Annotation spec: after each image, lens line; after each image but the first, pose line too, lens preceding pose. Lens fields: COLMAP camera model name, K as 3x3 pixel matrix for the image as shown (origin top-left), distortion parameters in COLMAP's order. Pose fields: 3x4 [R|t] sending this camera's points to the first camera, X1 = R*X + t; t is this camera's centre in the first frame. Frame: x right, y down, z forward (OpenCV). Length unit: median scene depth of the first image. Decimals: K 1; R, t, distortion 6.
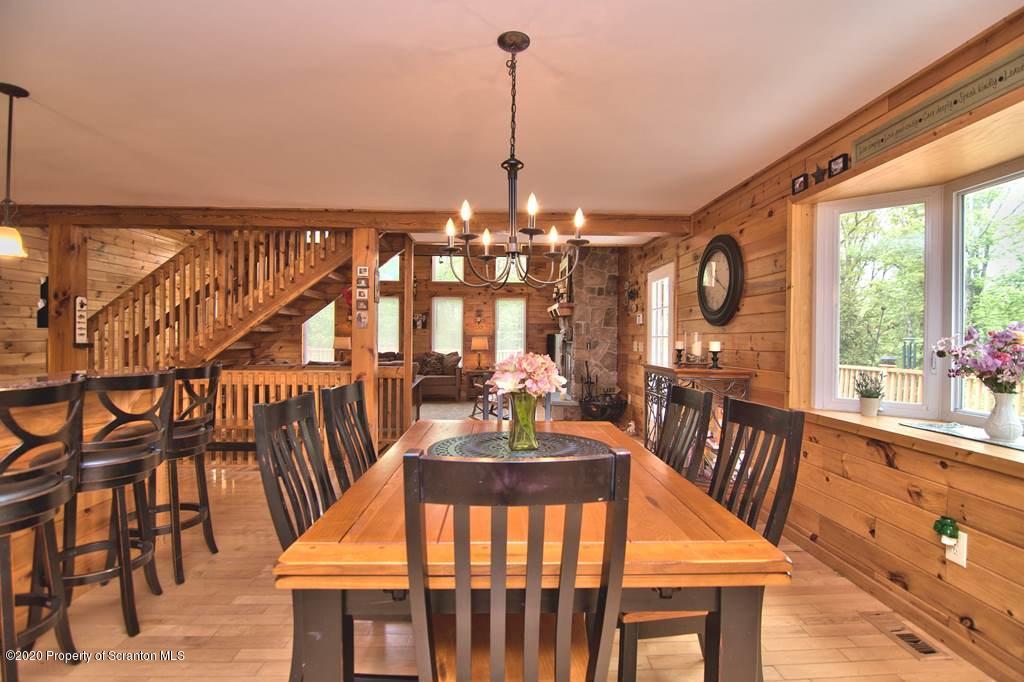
lens RADIAL K [[490.3, 0, 514.9], [0, 490.3, 343.0], [0, 0, 1]] dist [-0.004481, -0.011051]
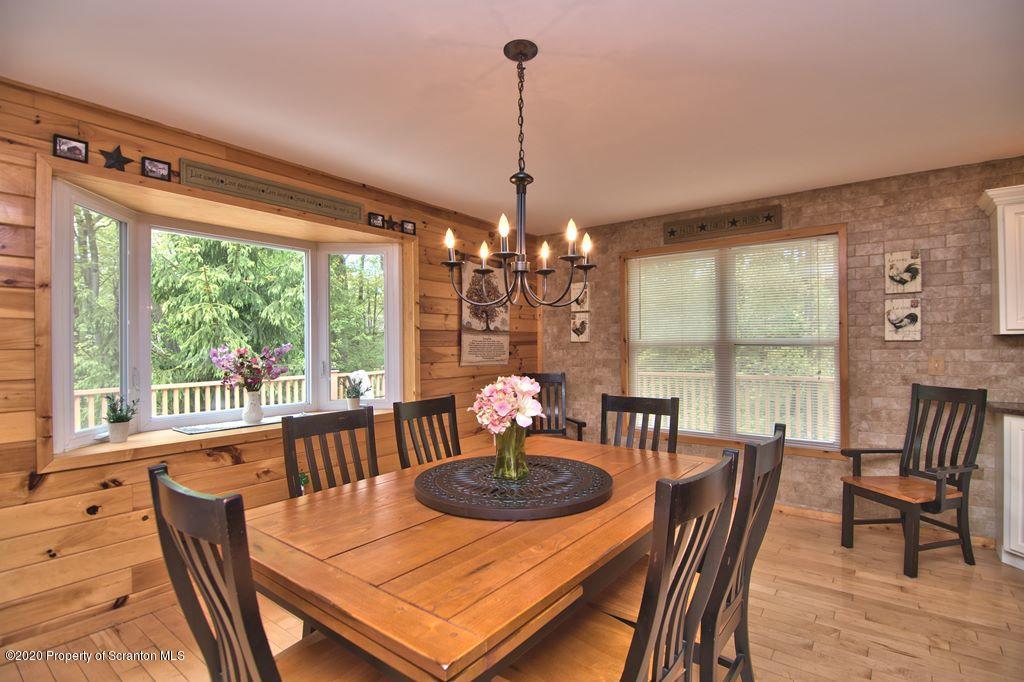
lens RADIAL K [[490.3, 0, 514.9], [0, 490.3, 343.0], [0, 0, 1]] dist [-0.004481, -0.011051]
pose [[-0.768625, -0.000668, 0.639699, -0.448729], [0.005247, 0.999959, 0.007350, -0.040559], [-0.639678, 0.009006, -0.768590, 1.297557]]
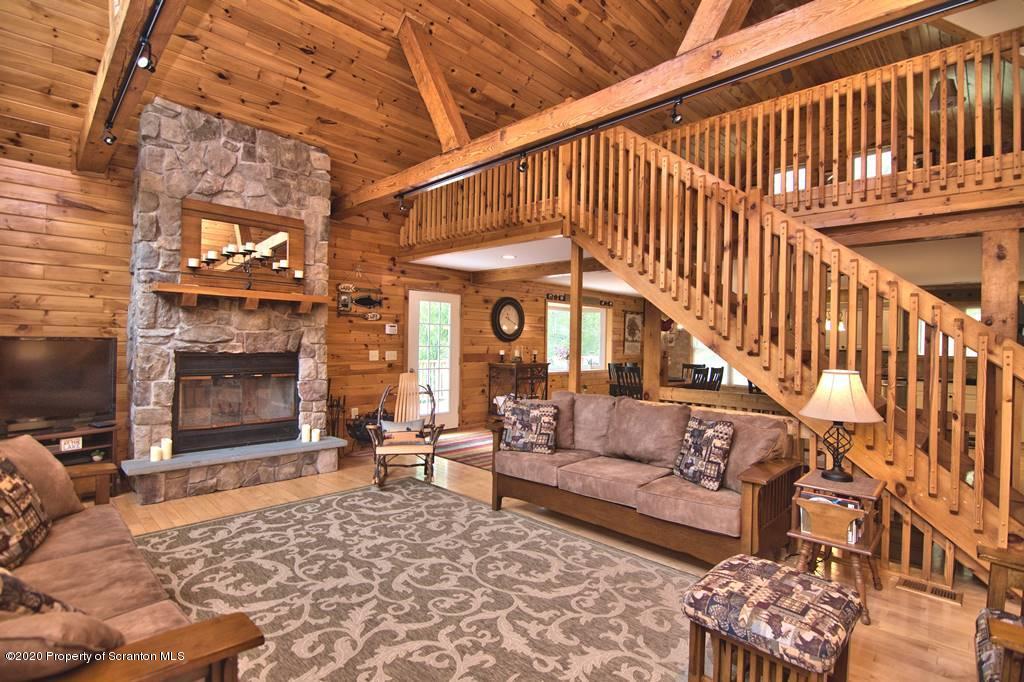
lens RADIAL K [[490.3, 0, 514.9], [0, 490.3, 343.0], [0, 0, 1]] dist [-0.004481, -0.011051]
pose [[-0.683689, -0.025098, 0.729342, -1.557105], [-0.019456, 0.999680, 0.016163, -0.094189], [-0.729514, -0.003140, -0.683958, 3.454562]]
